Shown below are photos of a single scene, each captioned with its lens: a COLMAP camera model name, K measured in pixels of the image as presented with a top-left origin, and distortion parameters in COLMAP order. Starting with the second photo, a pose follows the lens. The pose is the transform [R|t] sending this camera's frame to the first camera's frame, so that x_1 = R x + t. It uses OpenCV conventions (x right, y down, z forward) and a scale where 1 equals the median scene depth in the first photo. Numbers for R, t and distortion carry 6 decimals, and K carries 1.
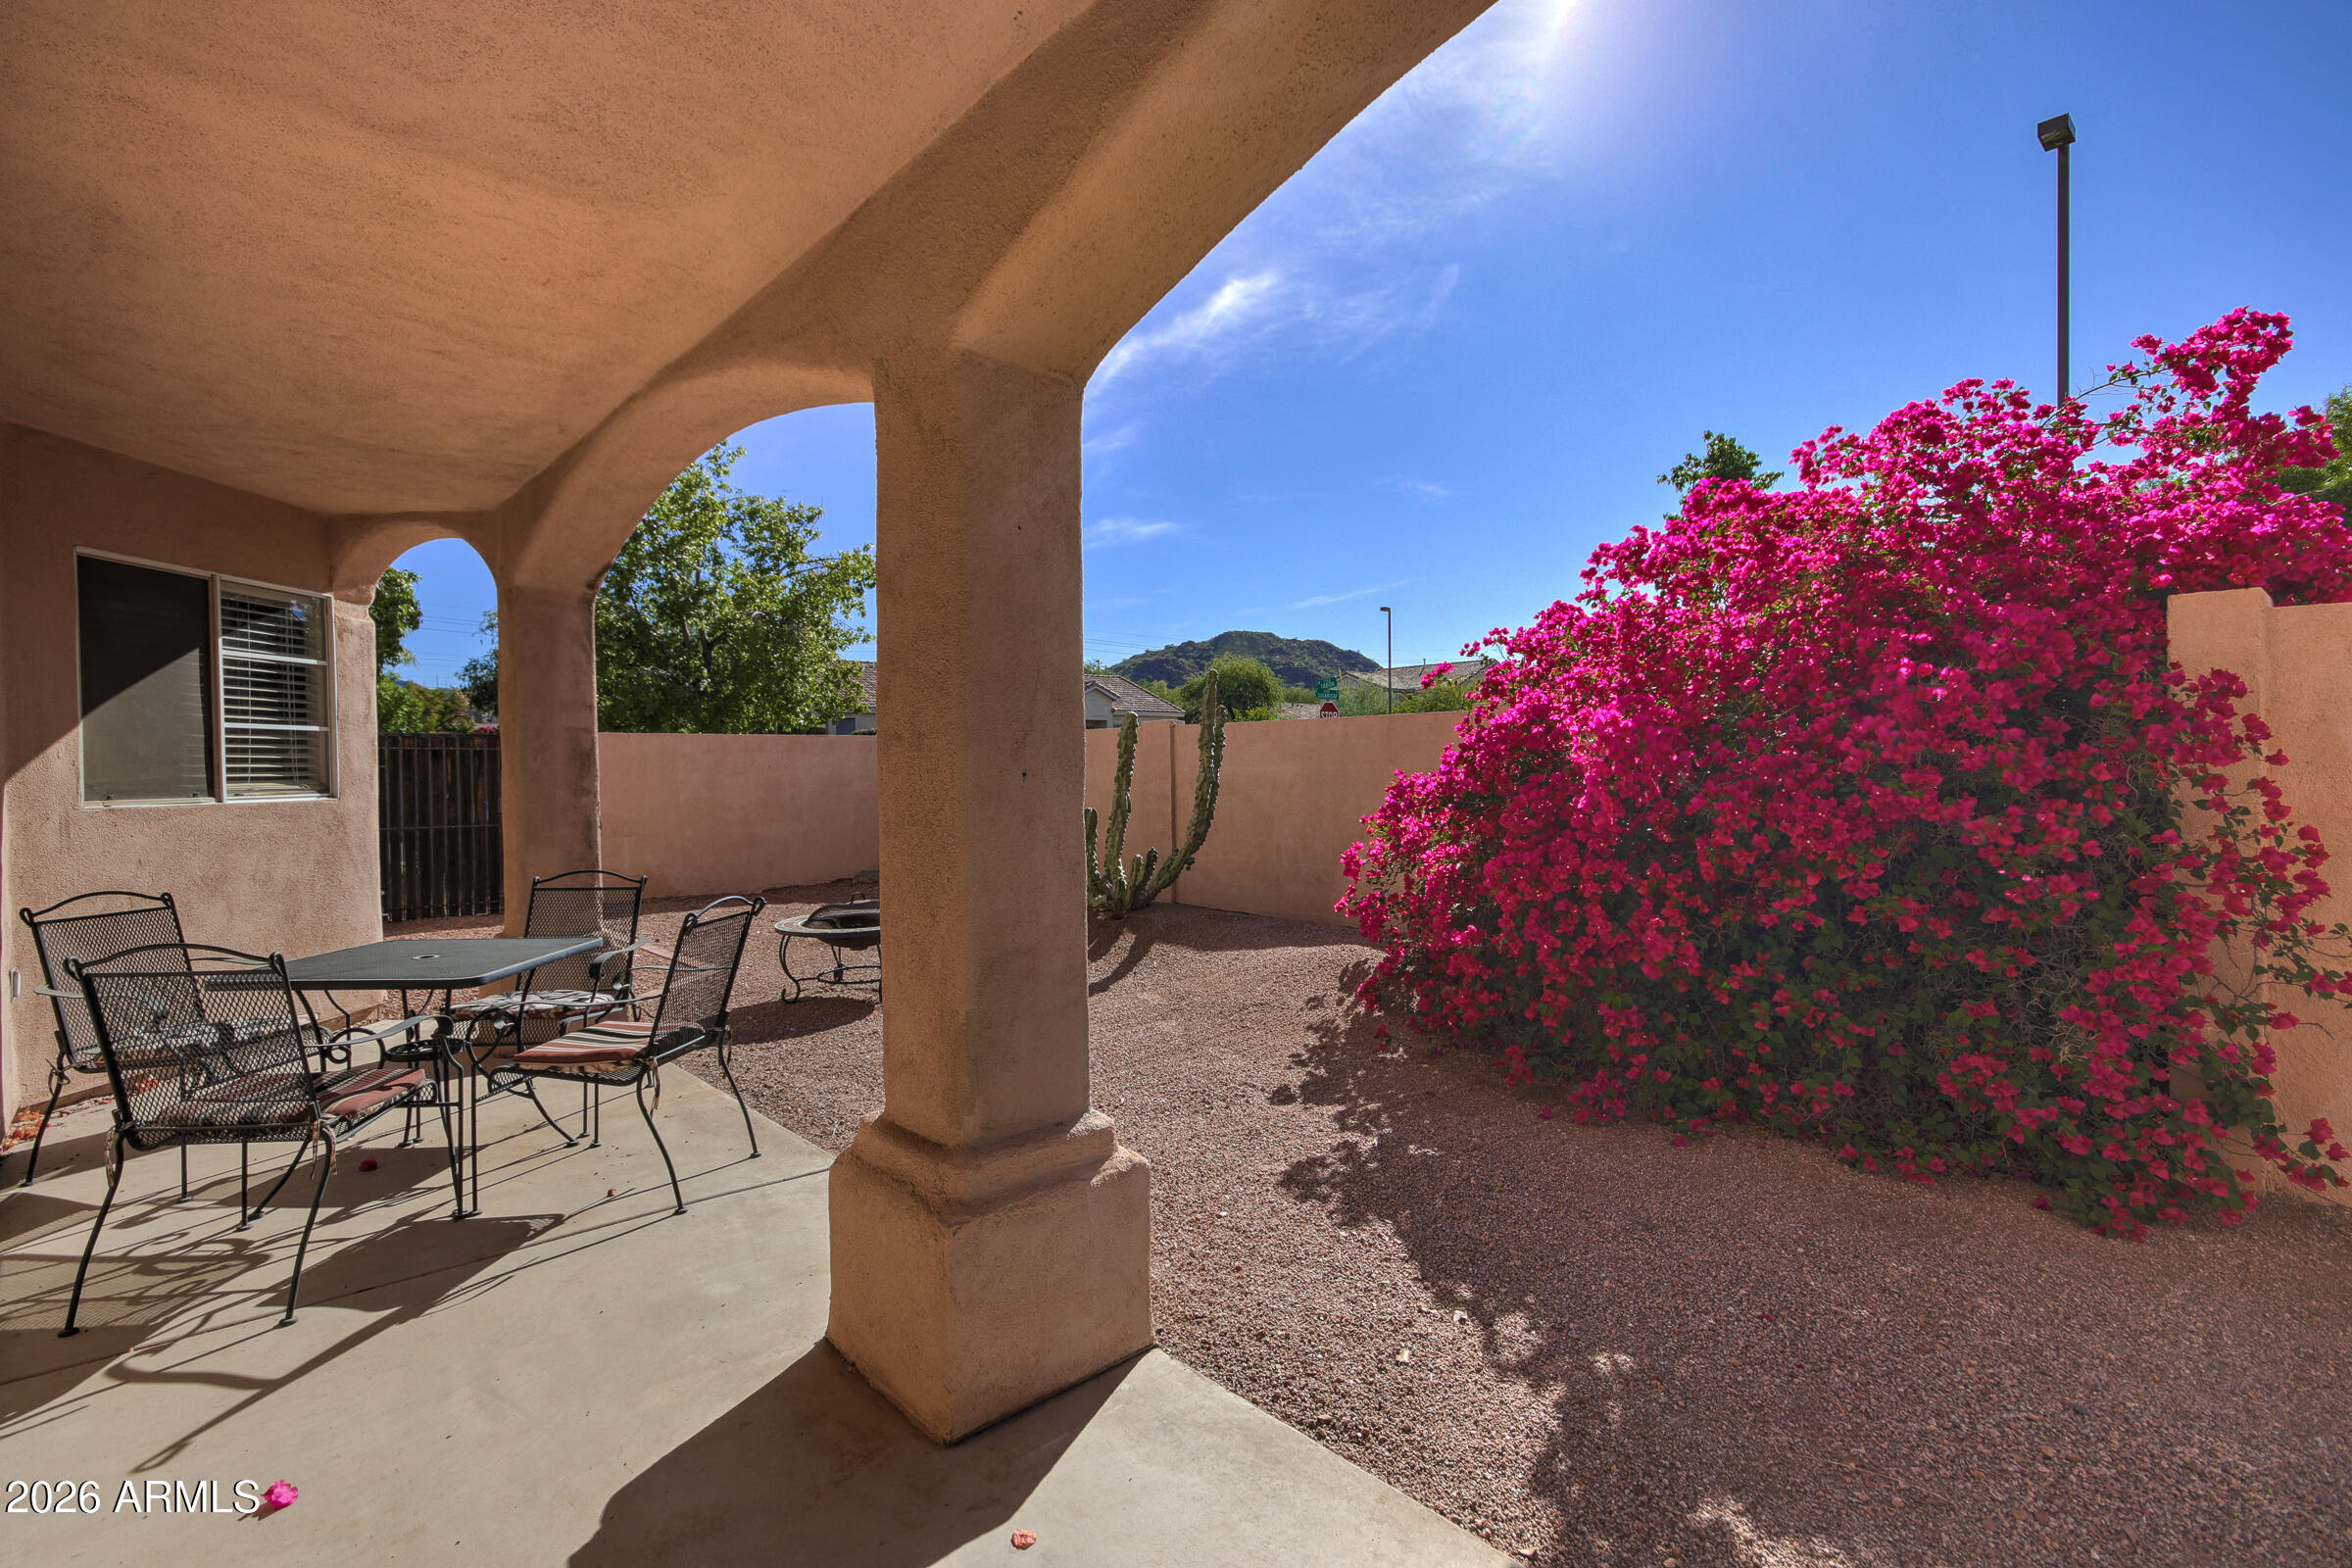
lens RADIAL K [[1084.5, 0, 1166.1], [0, 1084.5, 763.2], [0, 0, 1]] dist [0.018196, 0.000503]
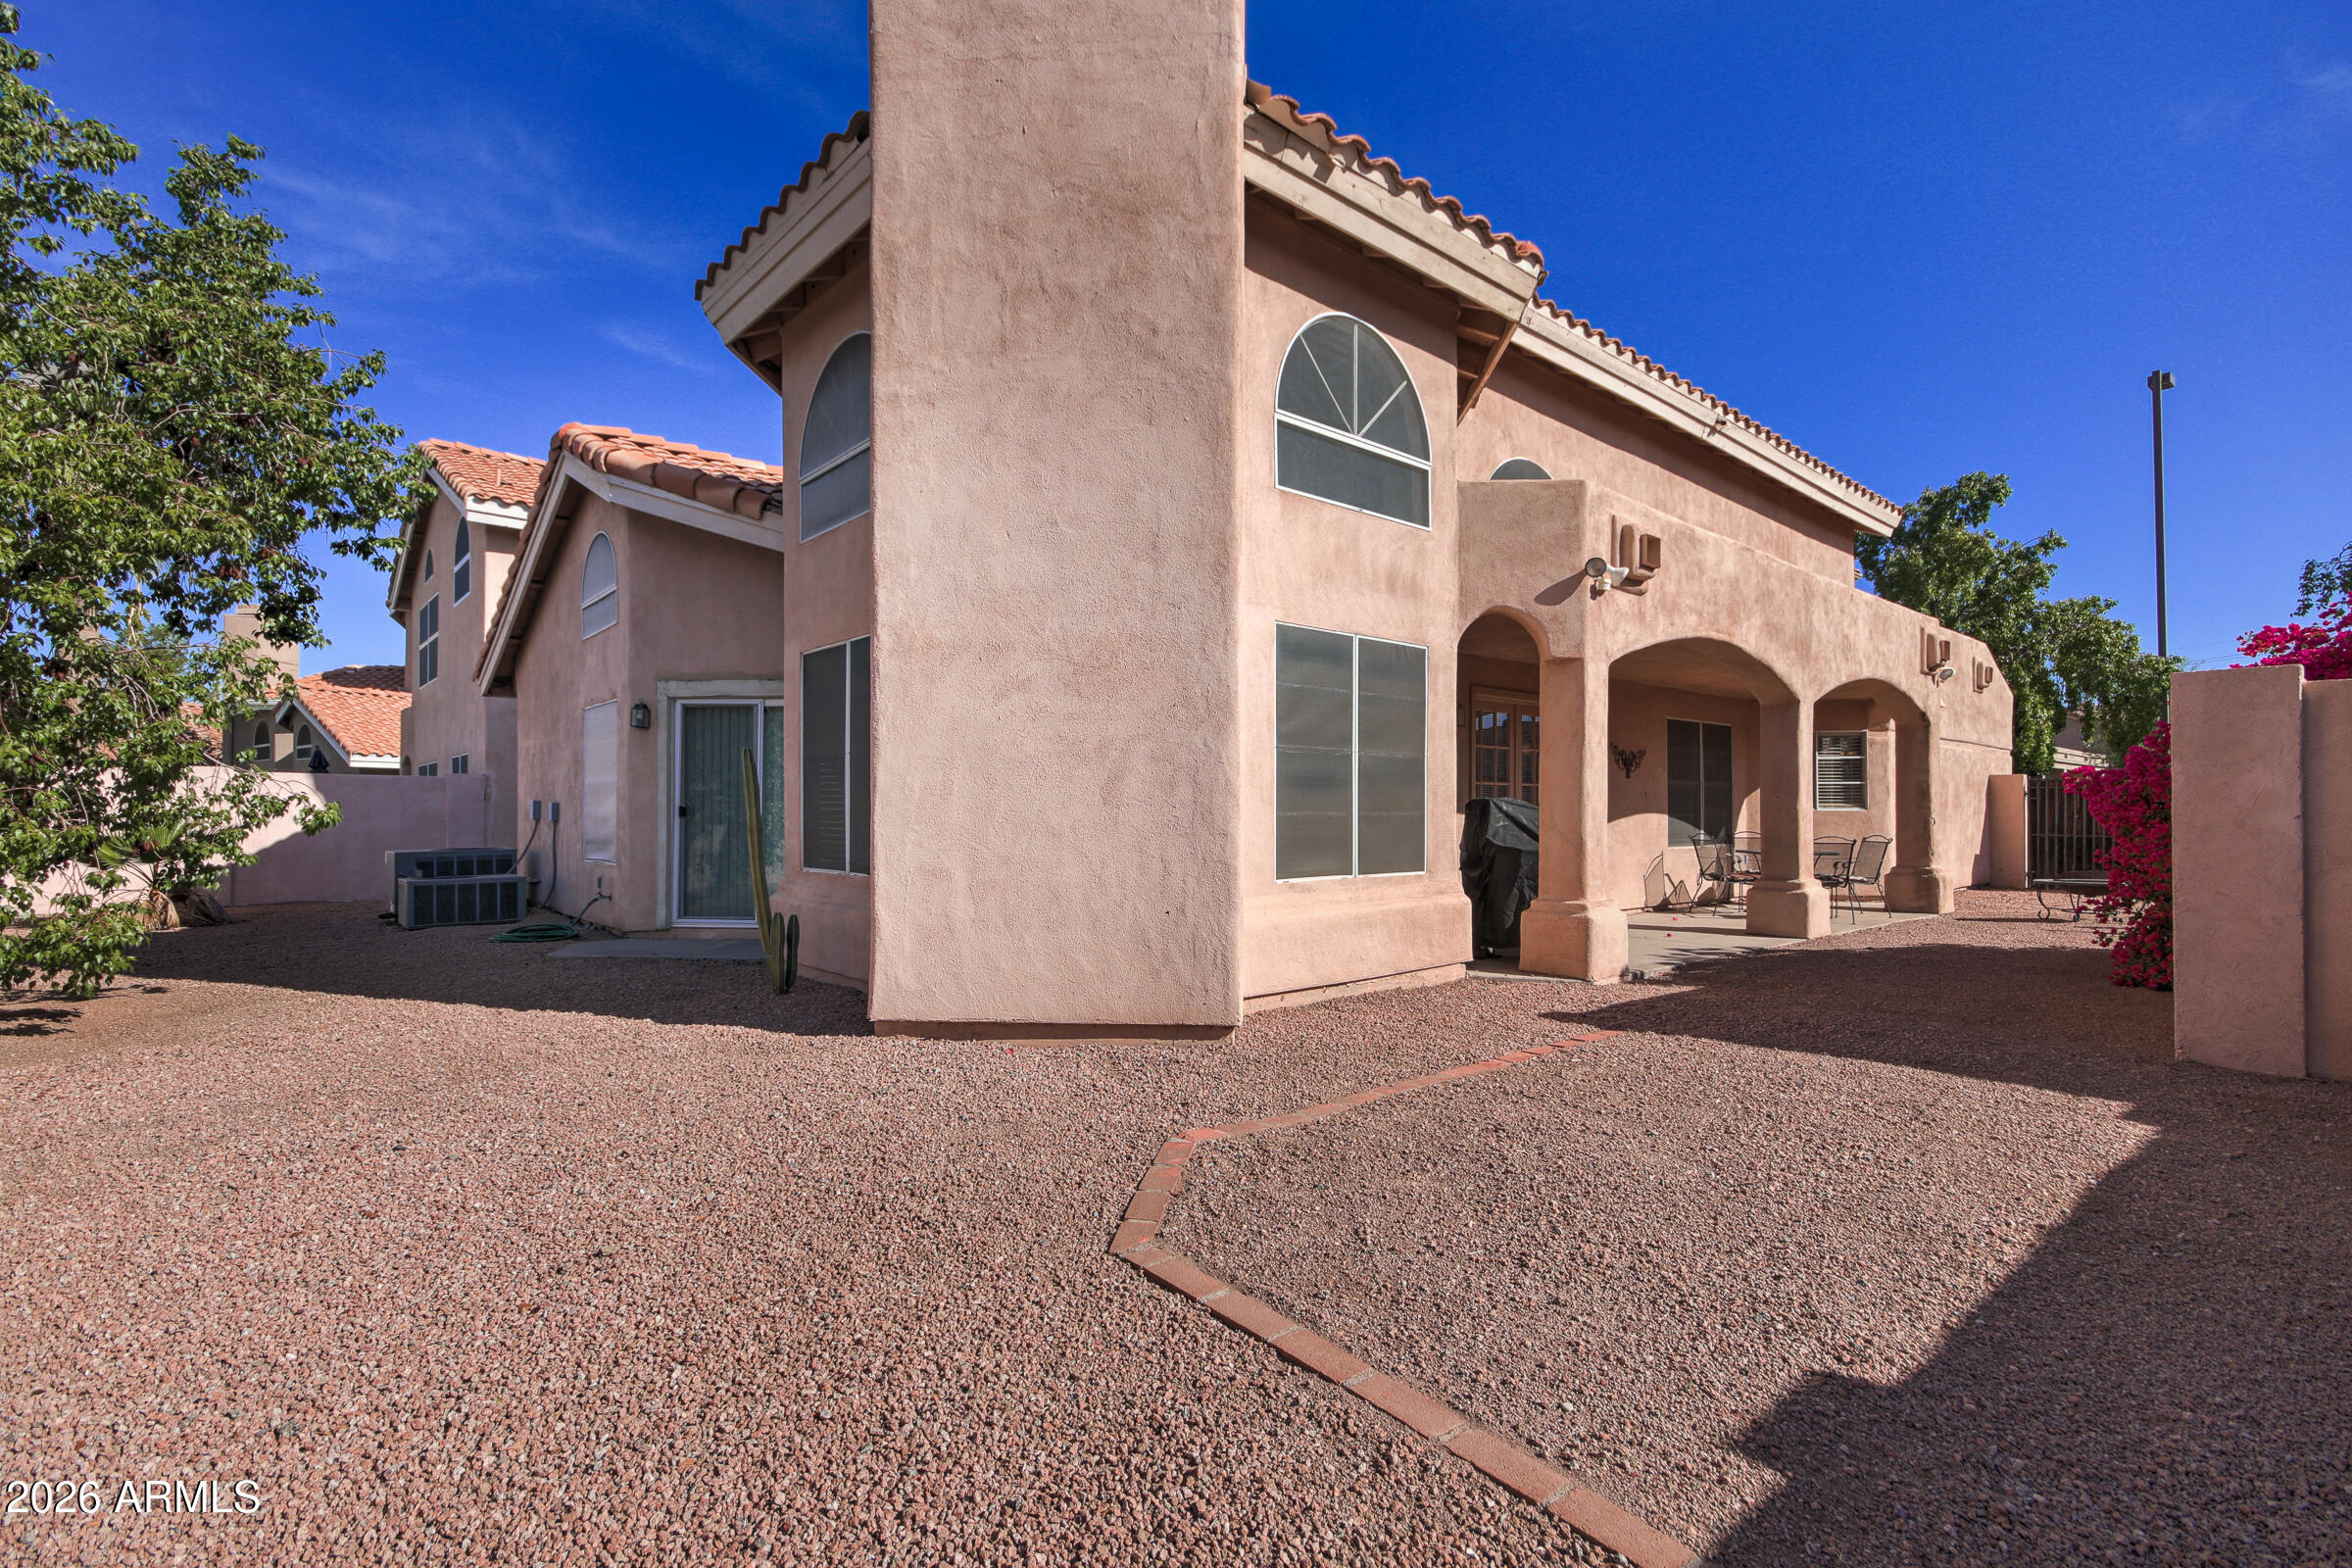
lens RADIAL K [[1084.5, 0, 1182.4], [0, 1084.5, 799.8], [0, 0, 1]] dist [0.018196, 0.000503]
pose [[-0.019834, -0.005199, -0.999790, 2.074742], [0.001843, 0.999985, -0.005237, 0.022018], [0.999802, -0.001947, -0.019824, -0.617810]]
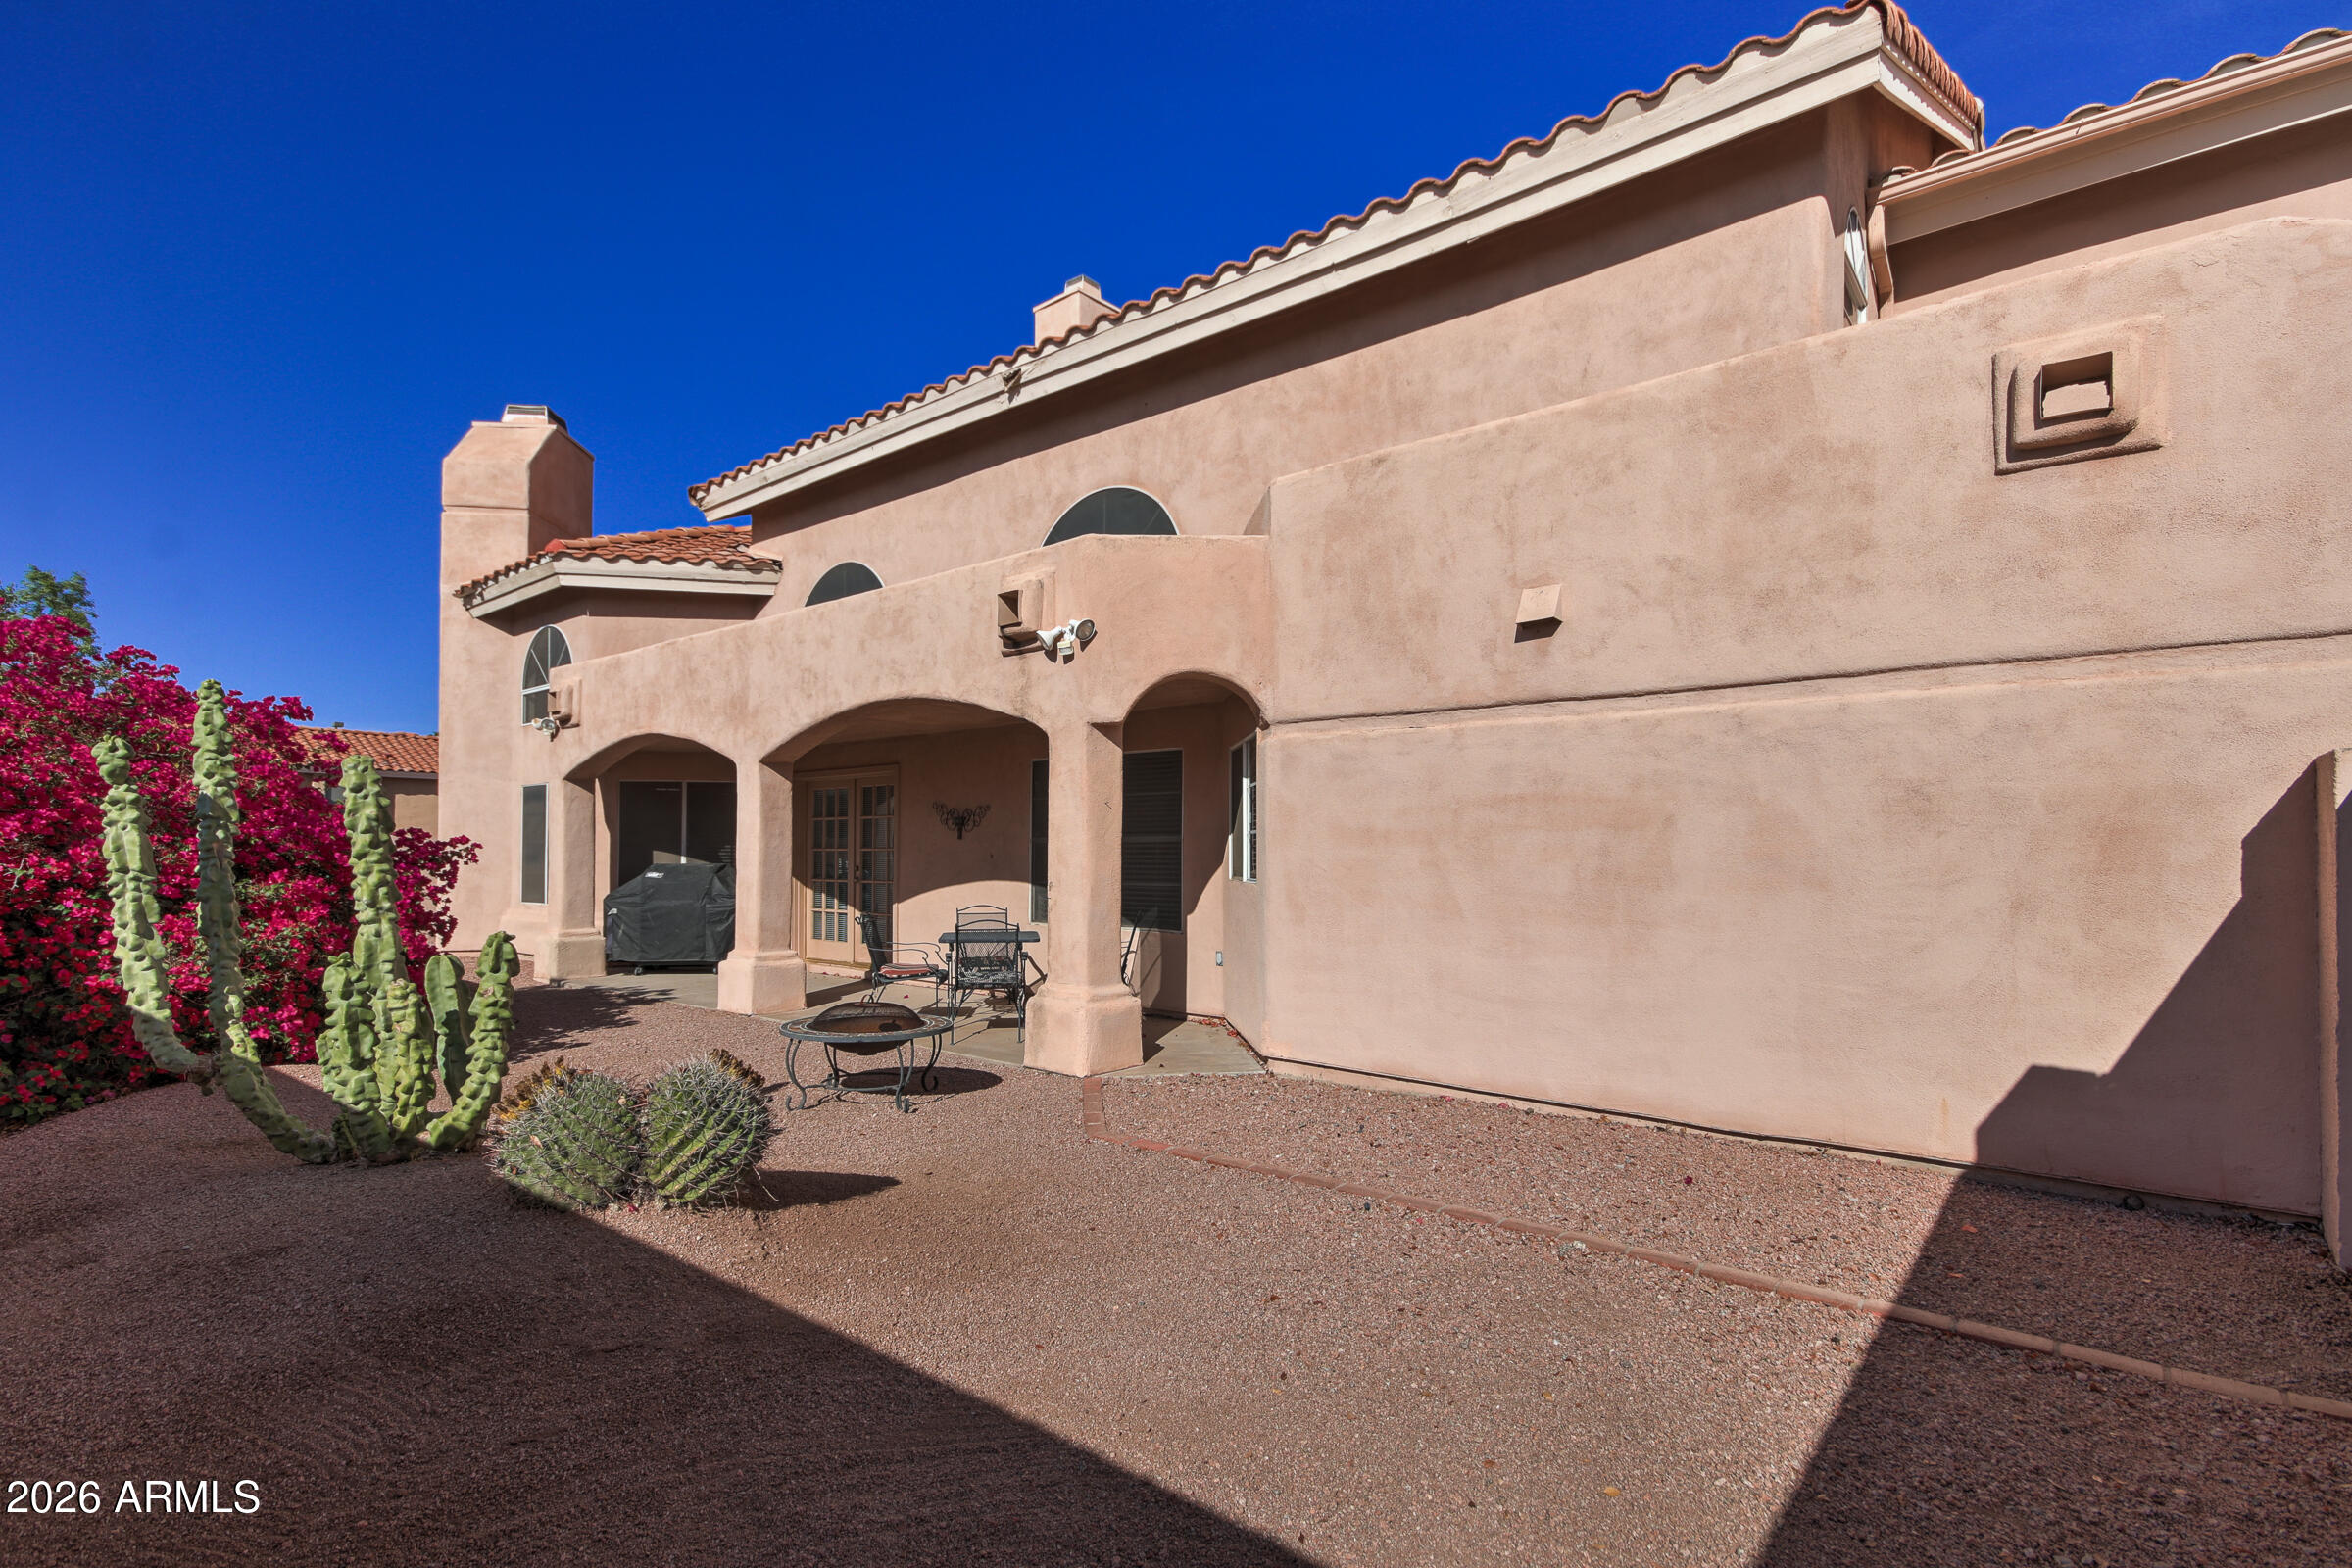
lens RADIAL K [[1084.5, 0, 1190.3], [0, 1084.5, 834.1], [0, 0, 1]] dist [0.018196, 0.000503]
pose [[-0.987669, 0.001847, -0.156546, -0.547610], [0.005214, 0.999764, -0.021099, -0.000939], [0.156470, -0.021655, -0.987445, 2.620881]]
